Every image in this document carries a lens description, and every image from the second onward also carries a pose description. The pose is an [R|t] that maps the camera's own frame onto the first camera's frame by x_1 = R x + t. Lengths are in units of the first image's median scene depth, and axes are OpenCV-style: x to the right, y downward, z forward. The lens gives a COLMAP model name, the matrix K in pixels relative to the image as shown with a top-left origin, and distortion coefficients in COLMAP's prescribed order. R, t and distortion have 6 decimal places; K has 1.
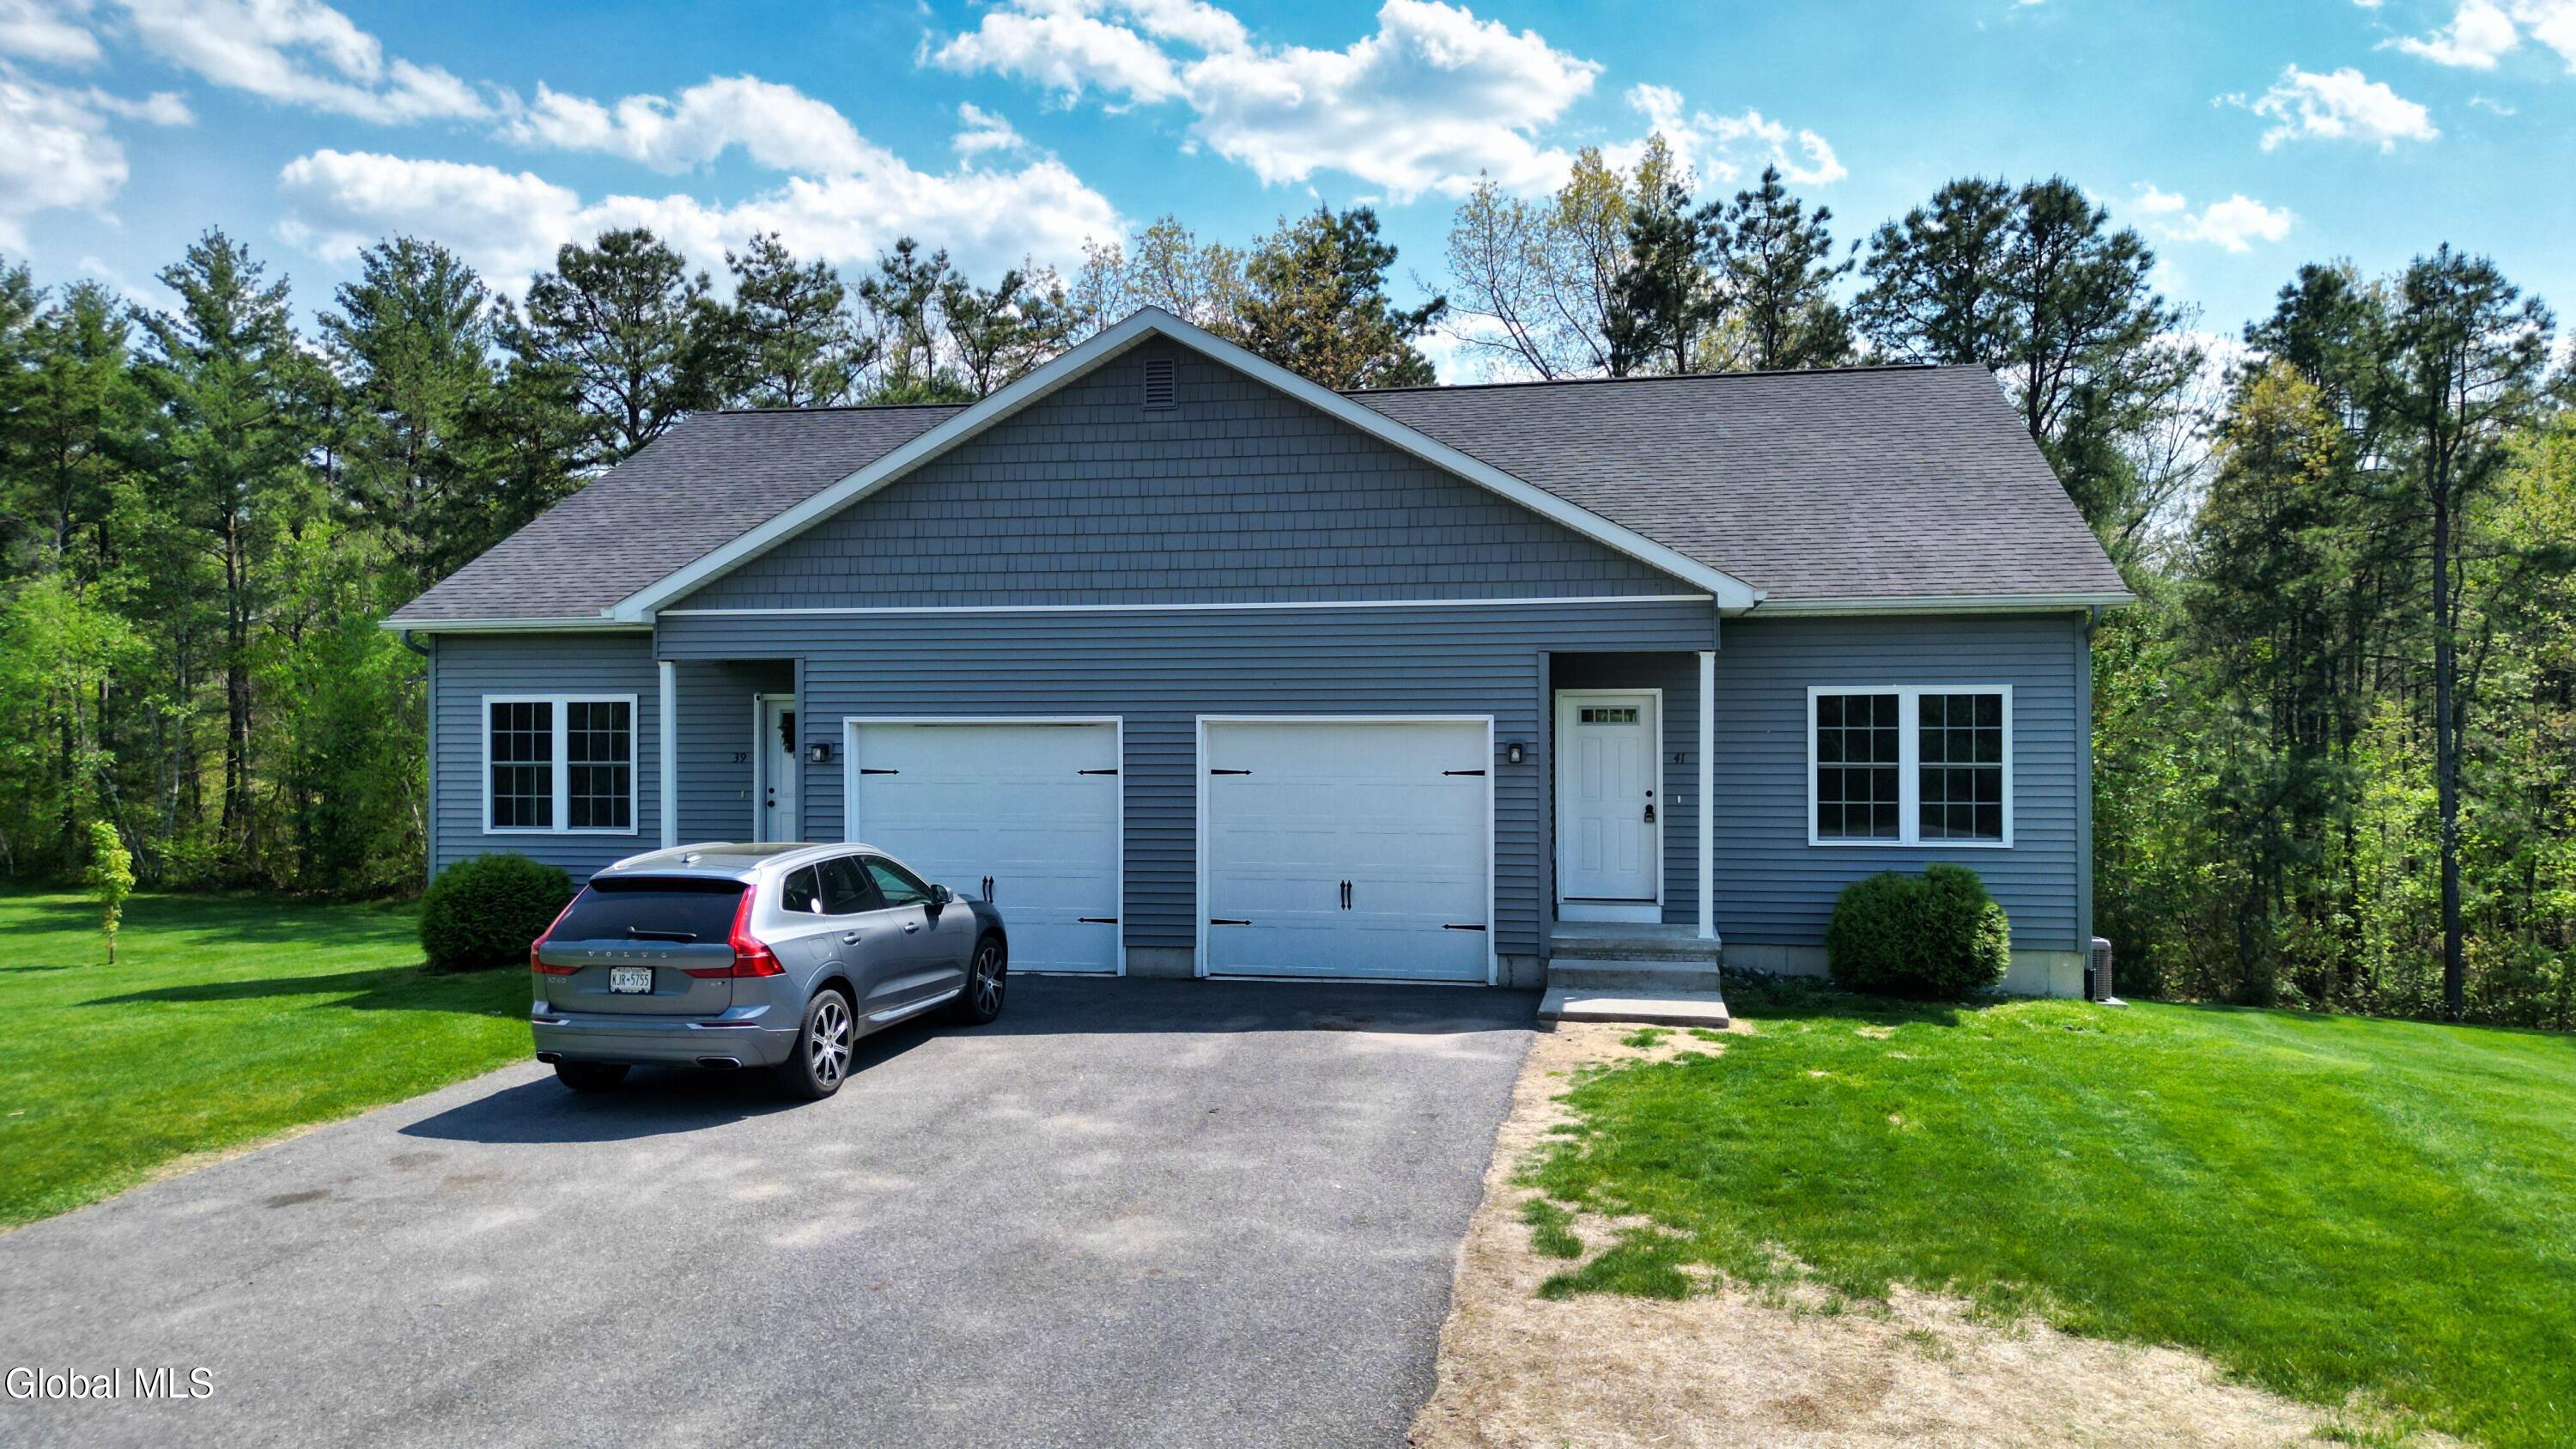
lens RADIAL K [[1804.0, 0, 1260.5], [0, 1804.0, 720.5], [0, 0, 1]] dist [0.061934, -0.050700]
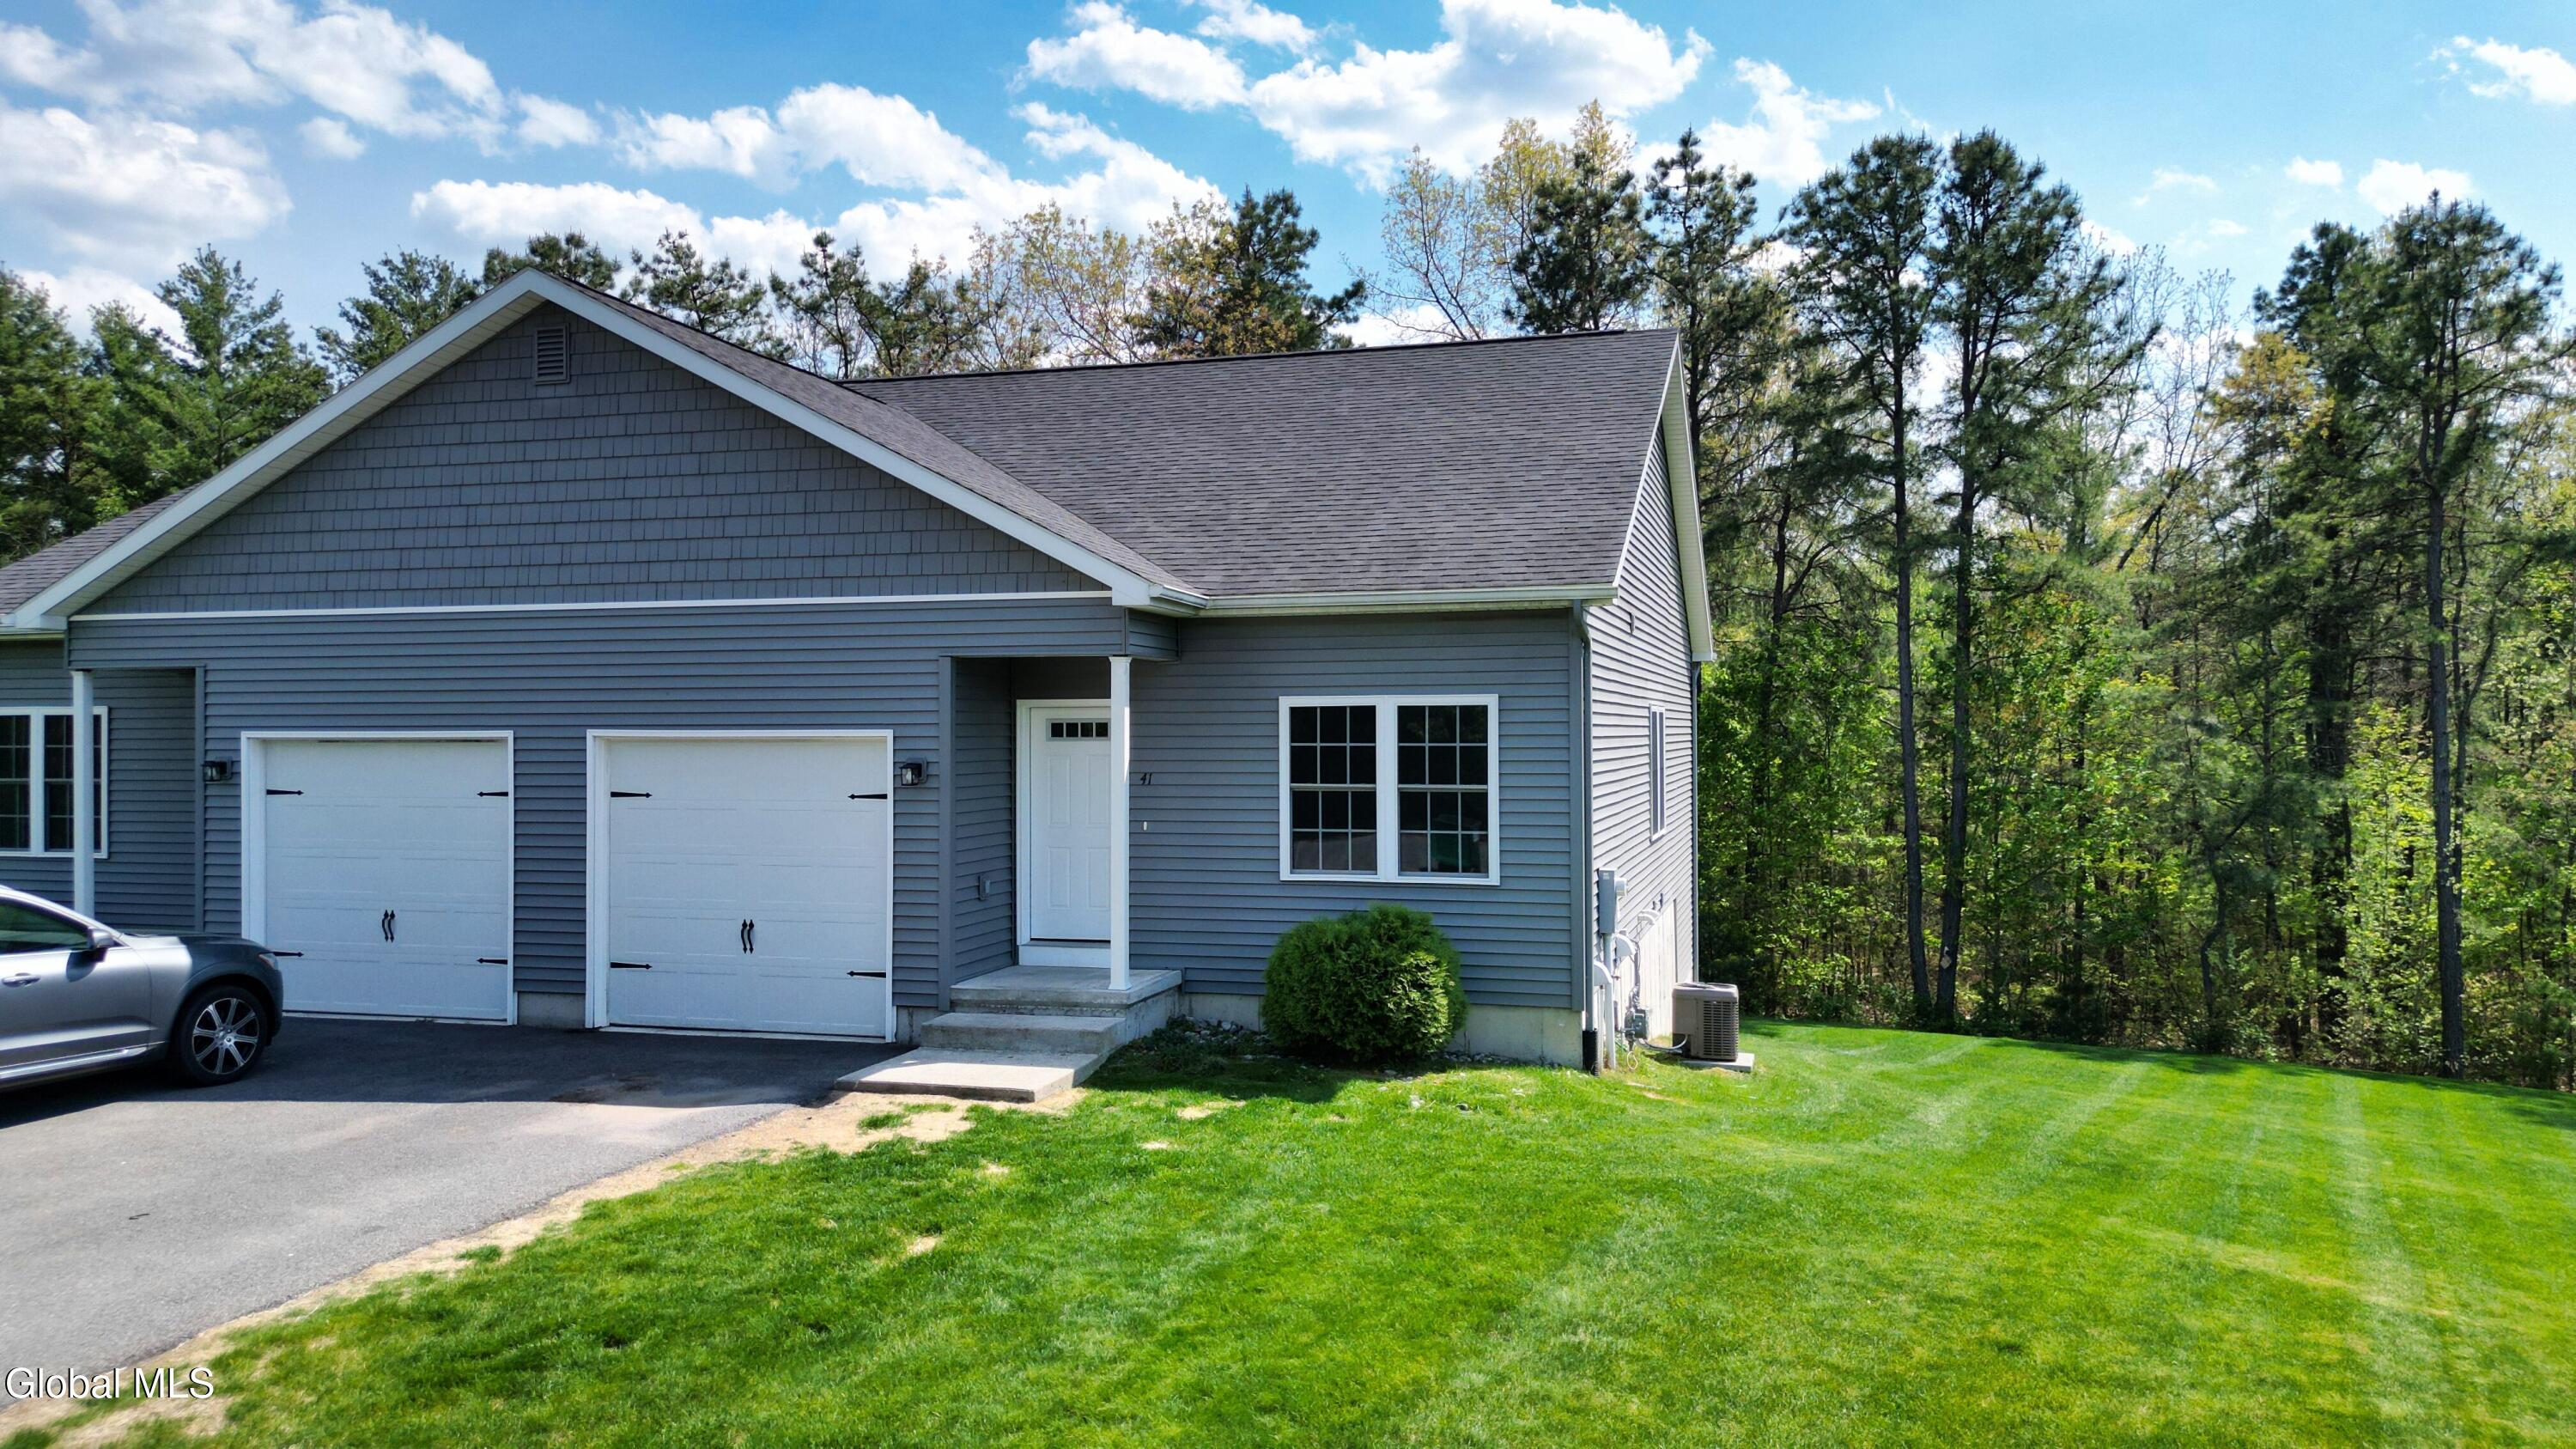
lens RADIAL K [[1804.0, 0, 1273.0], [0, 1804.0, 721.5], [0, 0, 1]] dist [0.061934, -0.050700]
pose [[0.995469, -0.001154, -0.095077, 0.329907], [0.000841, 0.999994, -0.003337, -0.003277], [0.095080, 0.003242, 0.995464, 0.129597]]
